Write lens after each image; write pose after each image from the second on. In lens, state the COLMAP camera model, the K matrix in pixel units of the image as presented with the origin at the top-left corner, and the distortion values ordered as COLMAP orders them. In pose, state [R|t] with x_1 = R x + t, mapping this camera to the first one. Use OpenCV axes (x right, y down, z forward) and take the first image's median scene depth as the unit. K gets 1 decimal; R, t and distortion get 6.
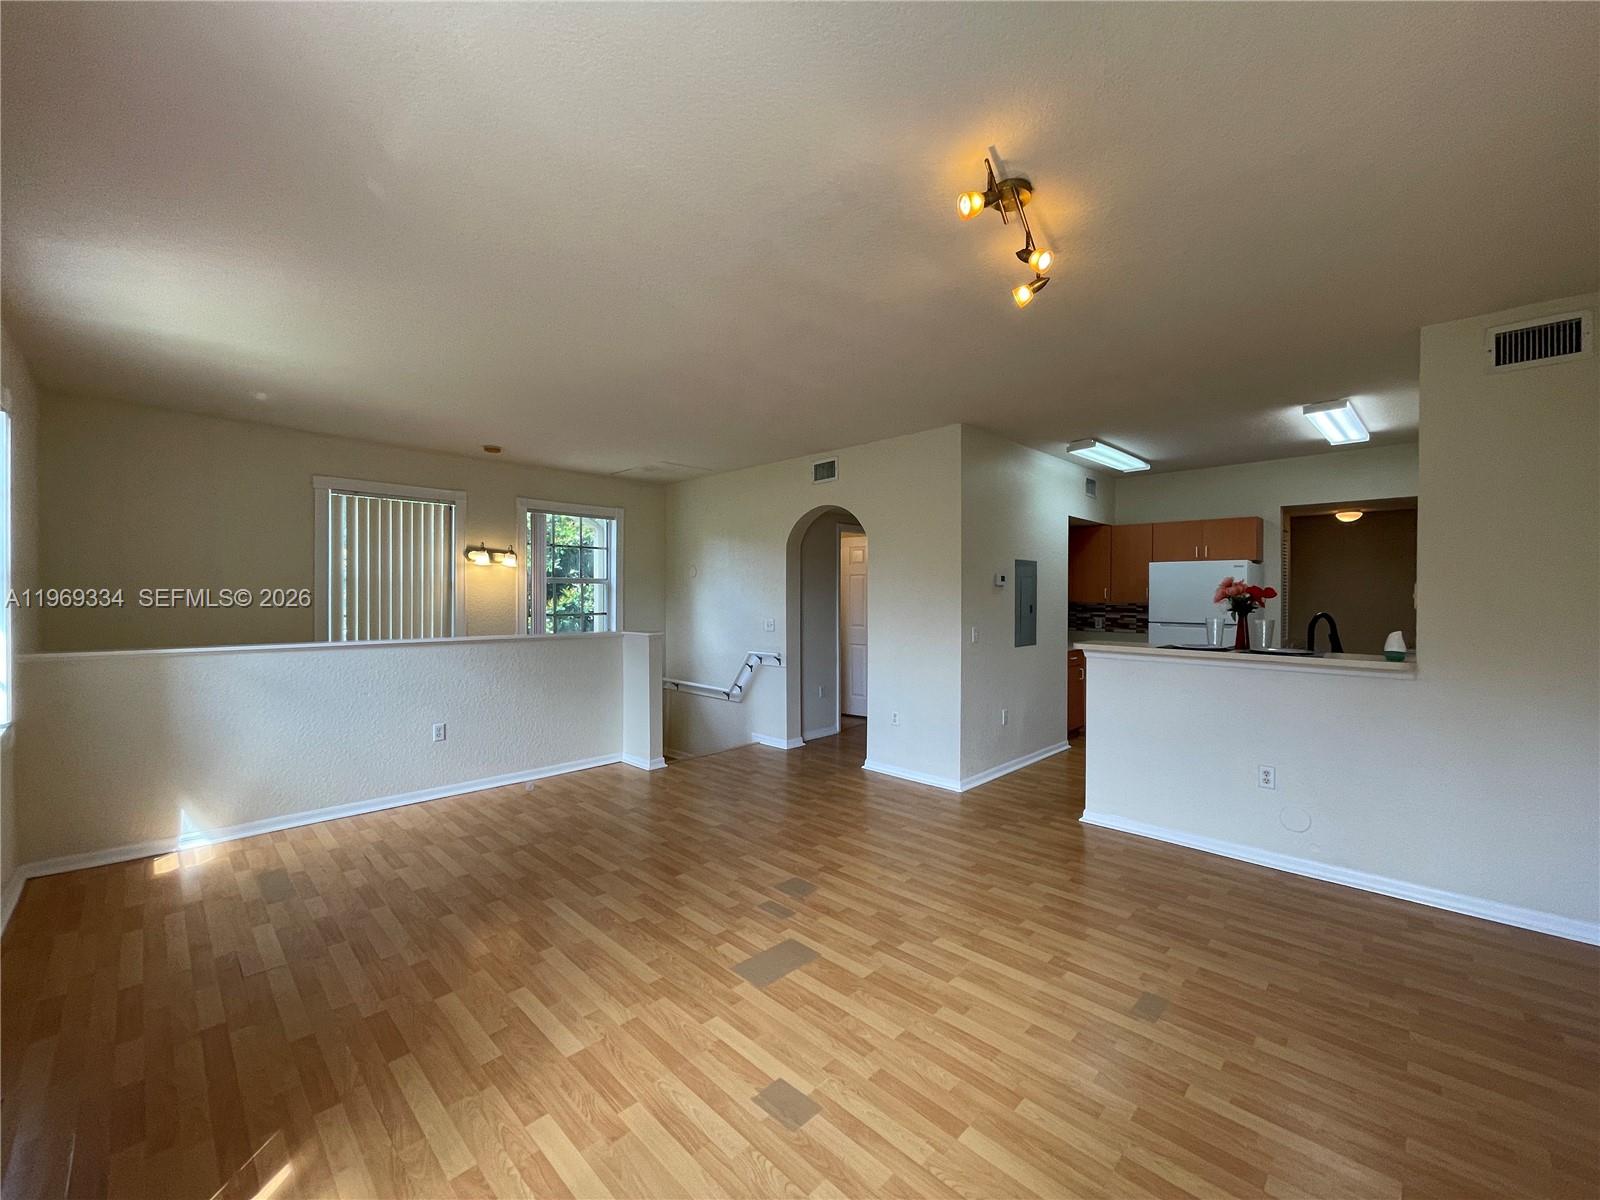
lens RADIAL K [[649.3, 0, 801.3], [0, 649.3, 594.8], [0, 0, 1]] dist [0.001288, -0.001093]
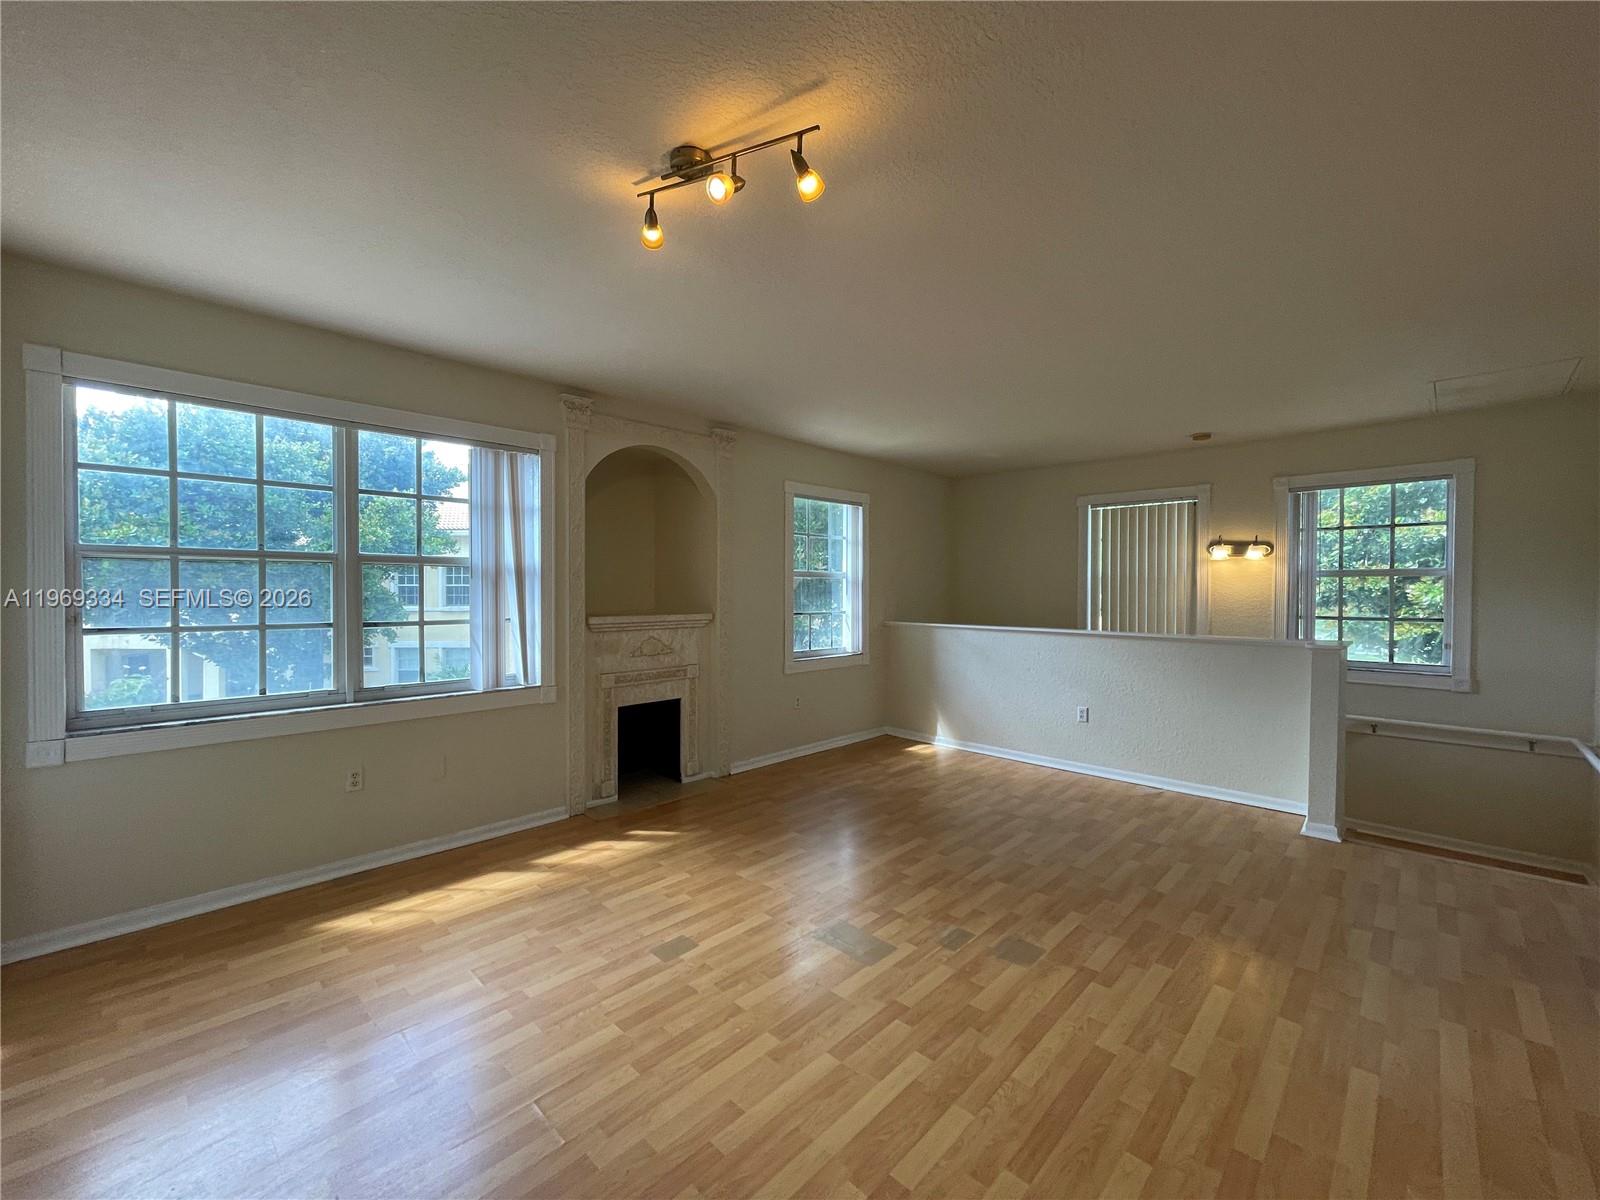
lens RADIAL K [[649.3, 0, 801.0], [0, 649.3, 595.3], [0, 0, 1]] dist [0.001288, -0.001093]
pose [[0.009310, 0.002963, -0.999952, 0.662978], [-0.002344, 0.999993, 0.002941, 0.005200], [0.999954, 0.002316, 0.009316, 0.600622]]
